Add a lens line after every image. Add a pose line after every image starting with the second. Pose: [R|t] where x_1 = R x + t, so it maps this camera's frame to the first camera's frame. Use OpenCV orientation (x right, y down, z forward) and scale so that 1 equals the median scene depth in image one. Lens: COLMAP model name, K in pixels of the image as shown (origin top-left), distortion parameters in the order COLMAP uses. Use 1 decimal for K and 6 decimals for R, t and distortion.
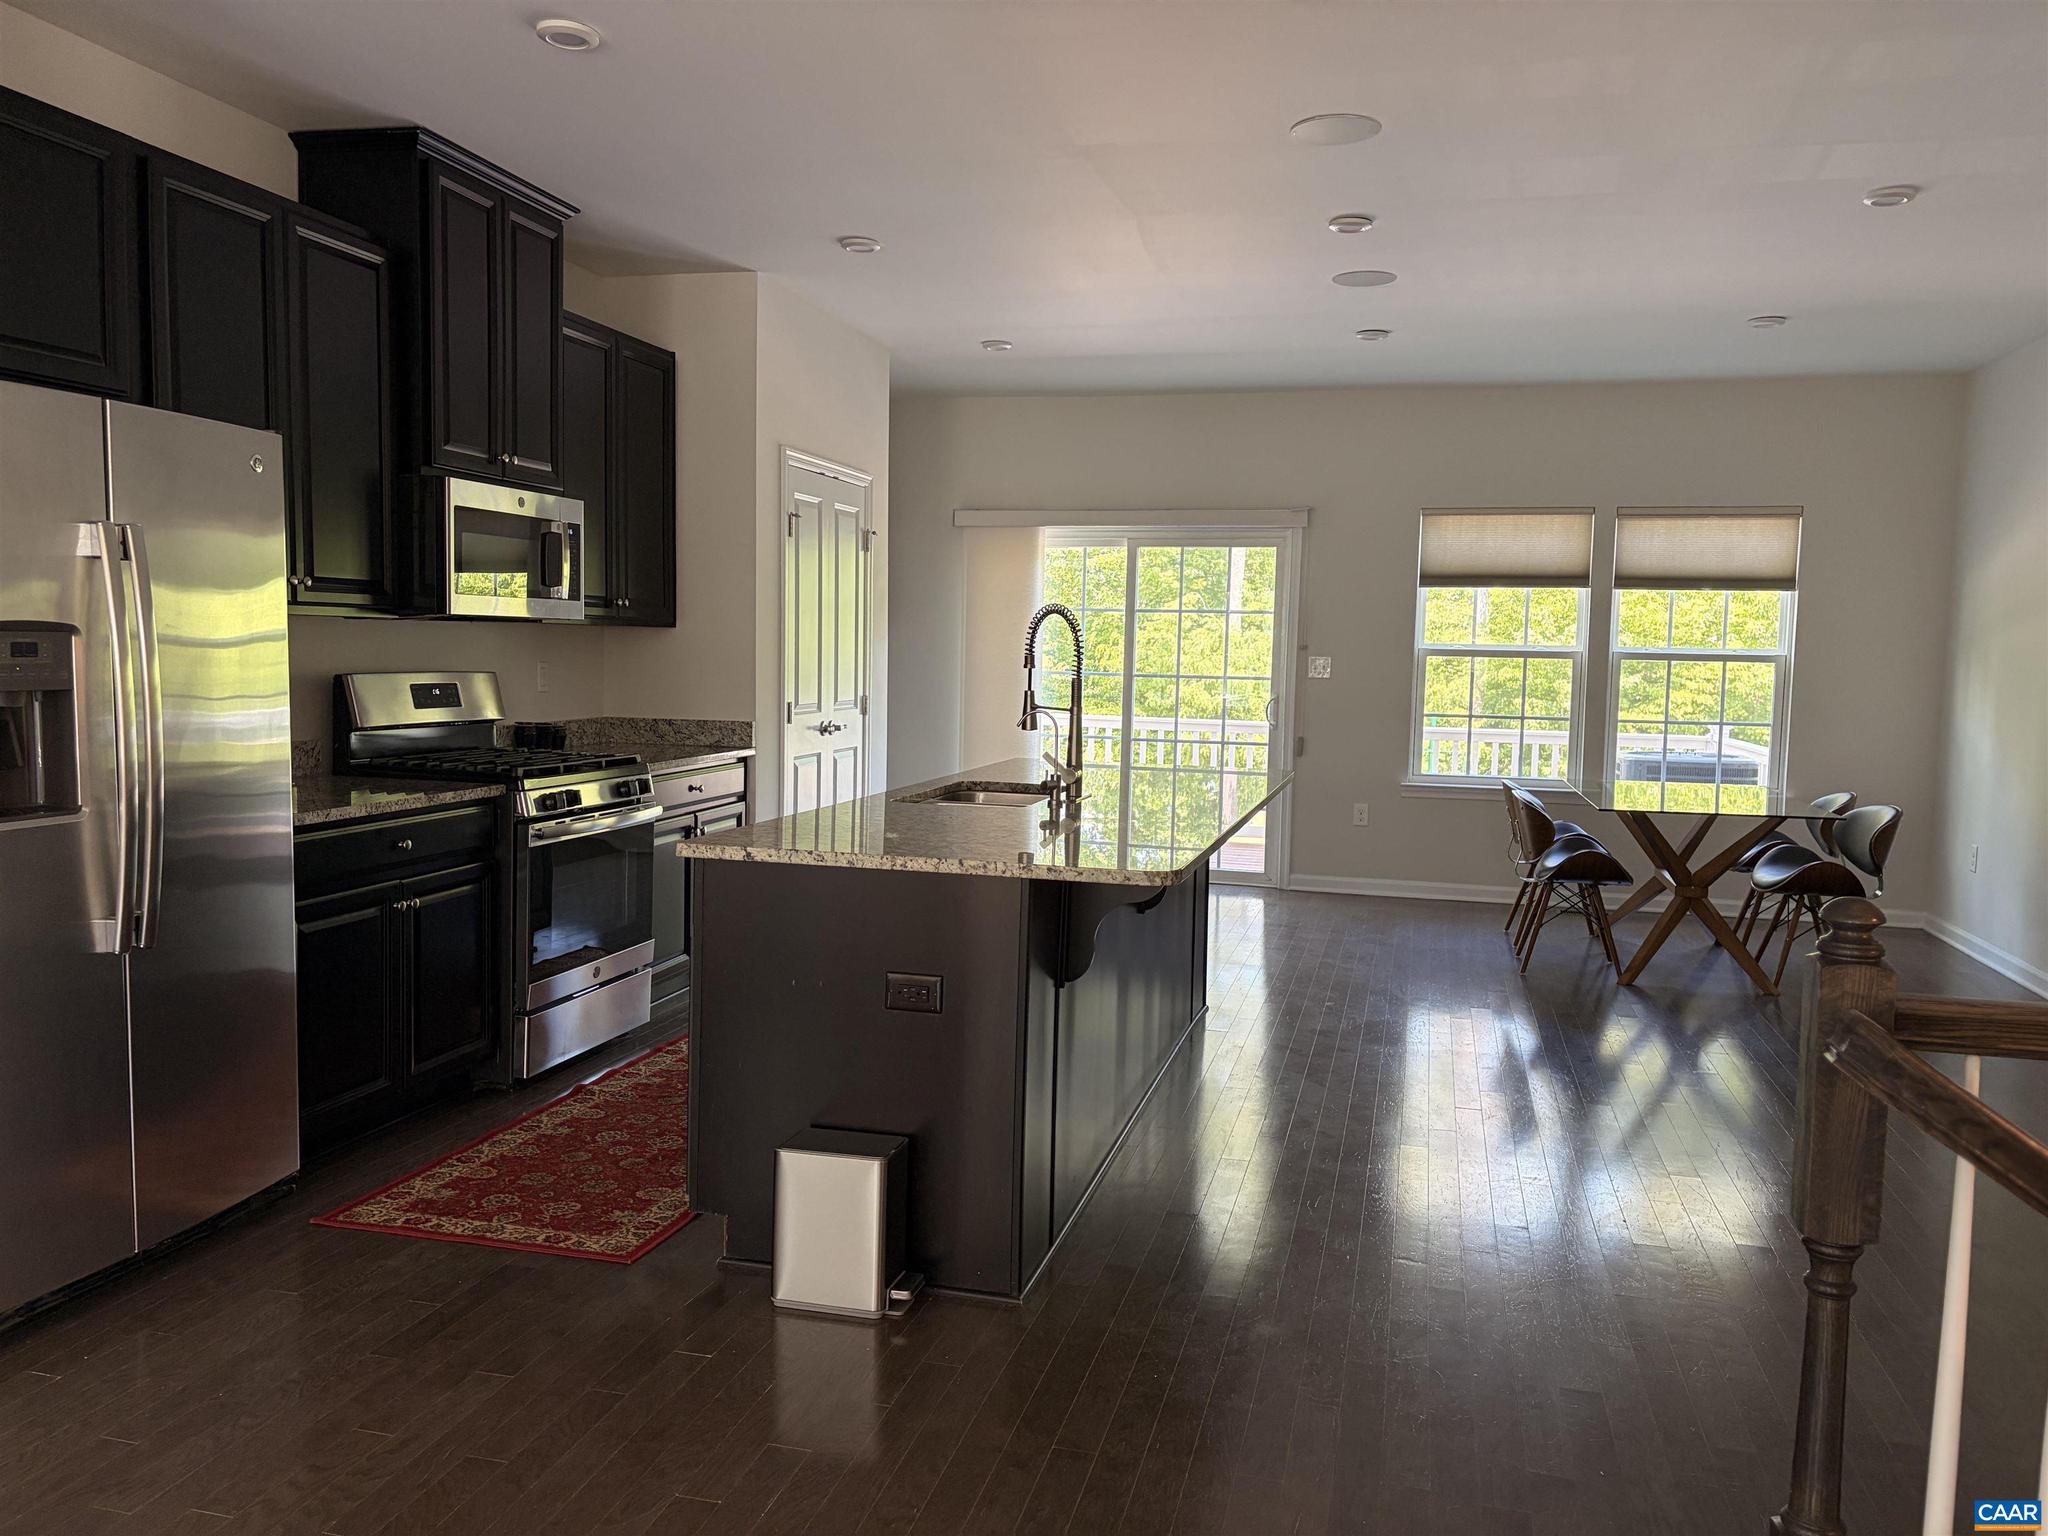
lens RADIAL K [[1552.4, 0, 1024.0], [0, 1552.4, 768.0], [0, 0, 1]] dist [0.043514, -0.046642]
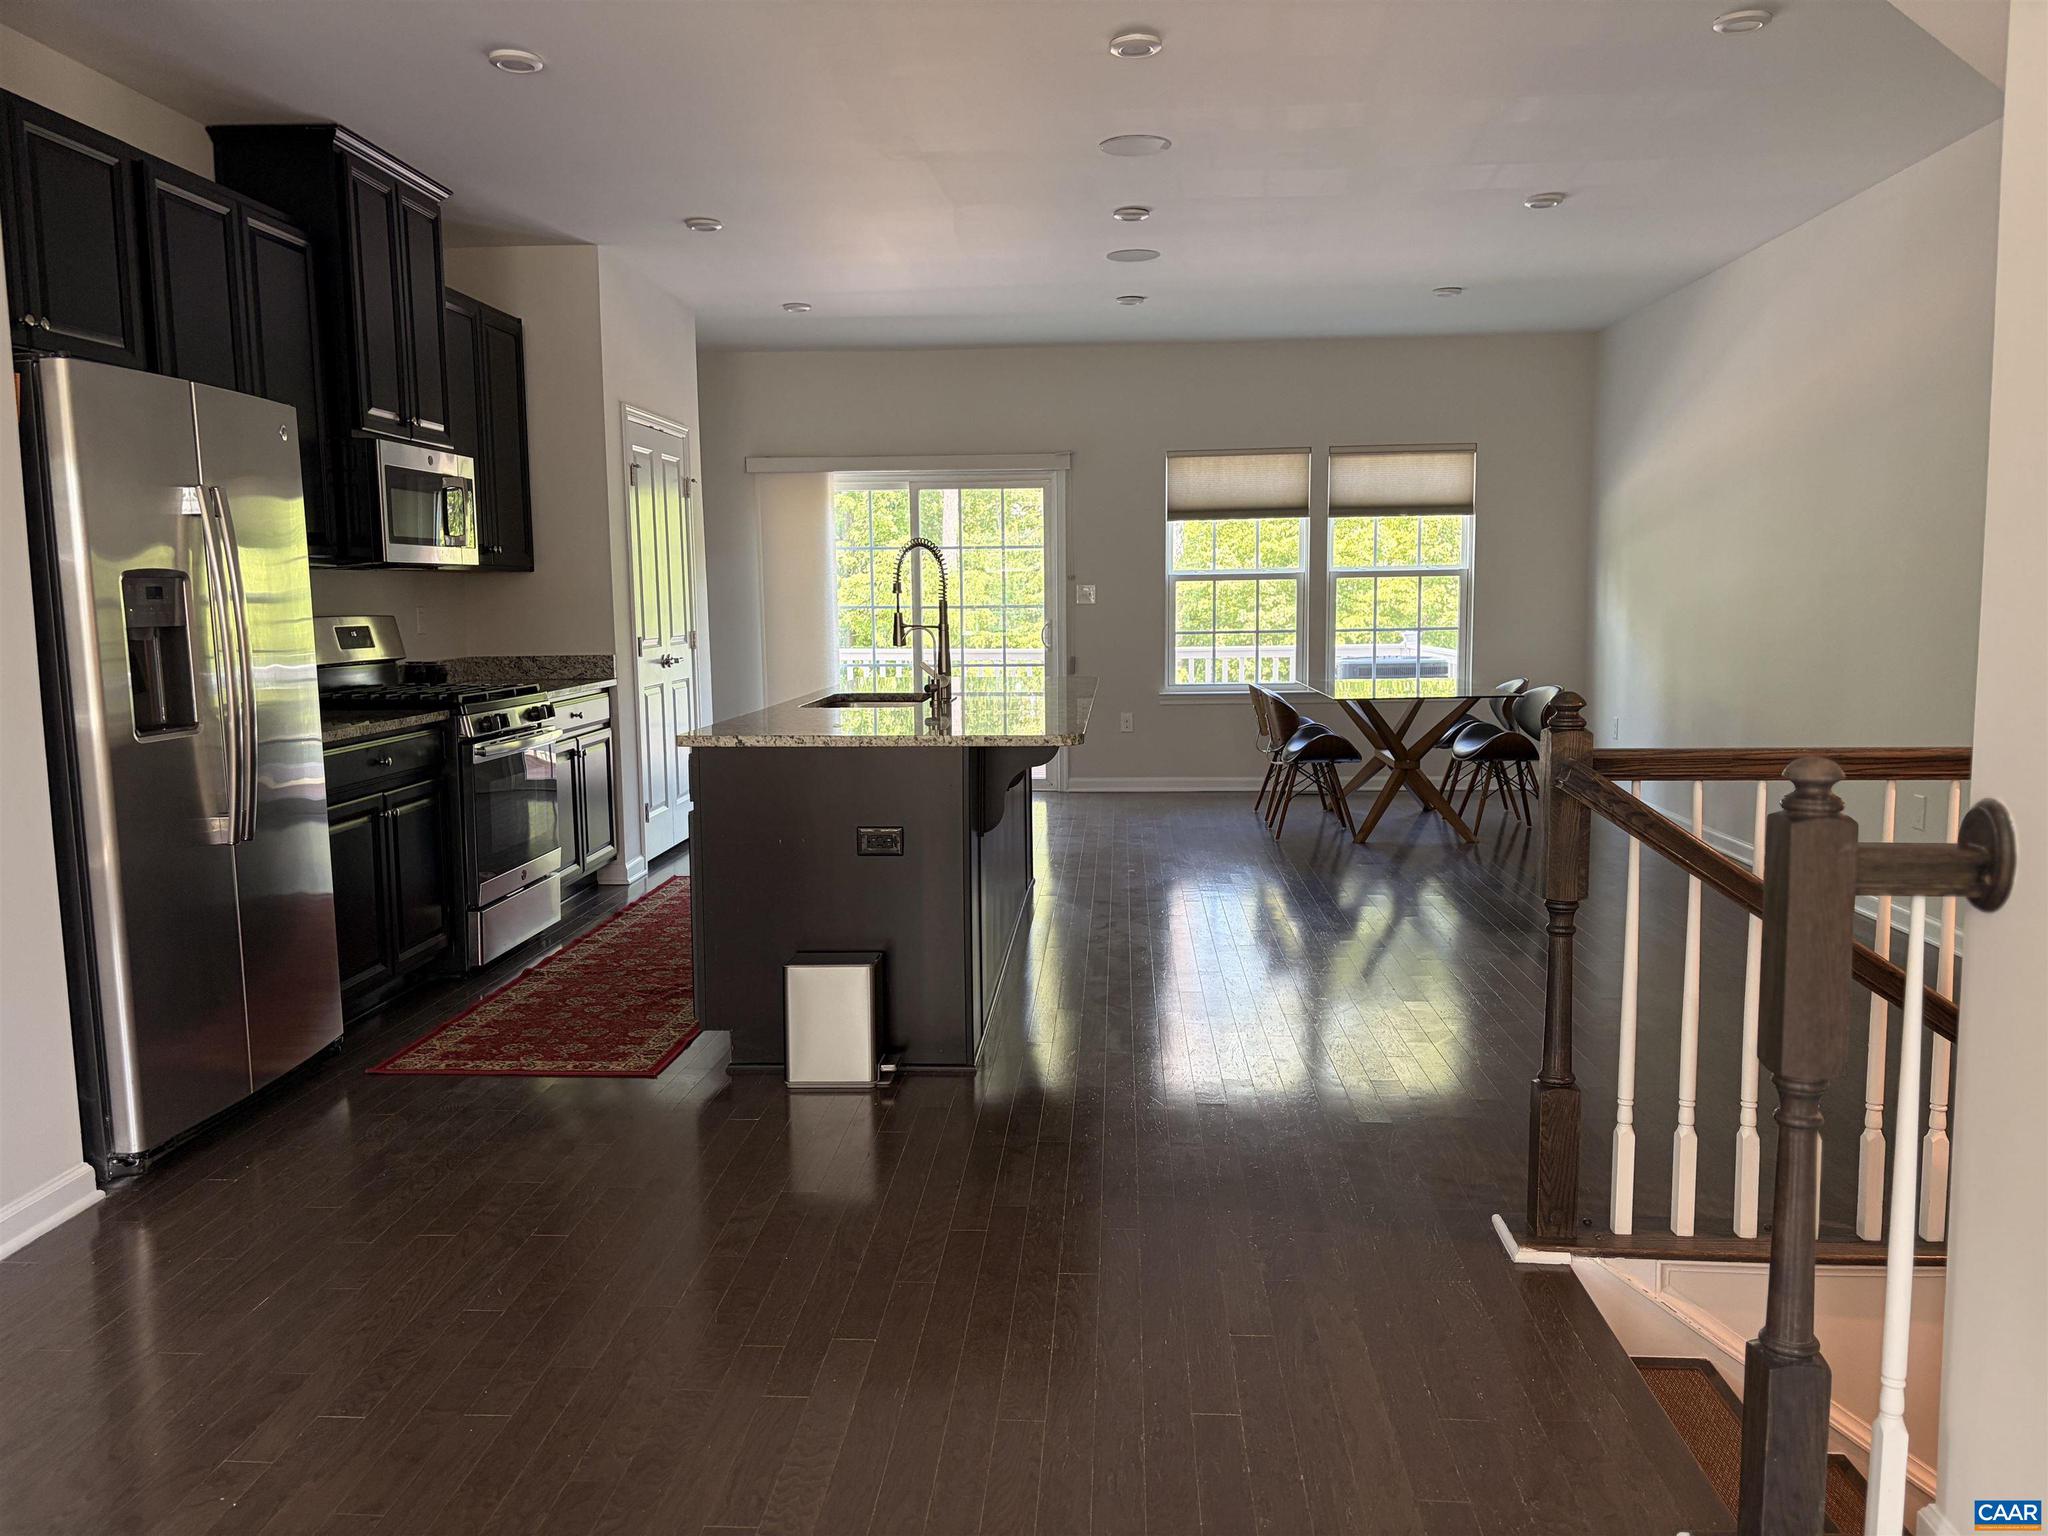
lens RADIAL K [[1552.4, 0, 1024.0], [0, 1552.4, 768.0], [0, 0, 1]] dist [0.043514, -0.046642]
pose [[0.981230, -0.054541, 0.184967, -0.092482], [0.047837, 0.998033, 0.040519, 0.018549], [-0.186813, -0.030910, 0.981909, -0.138530]]
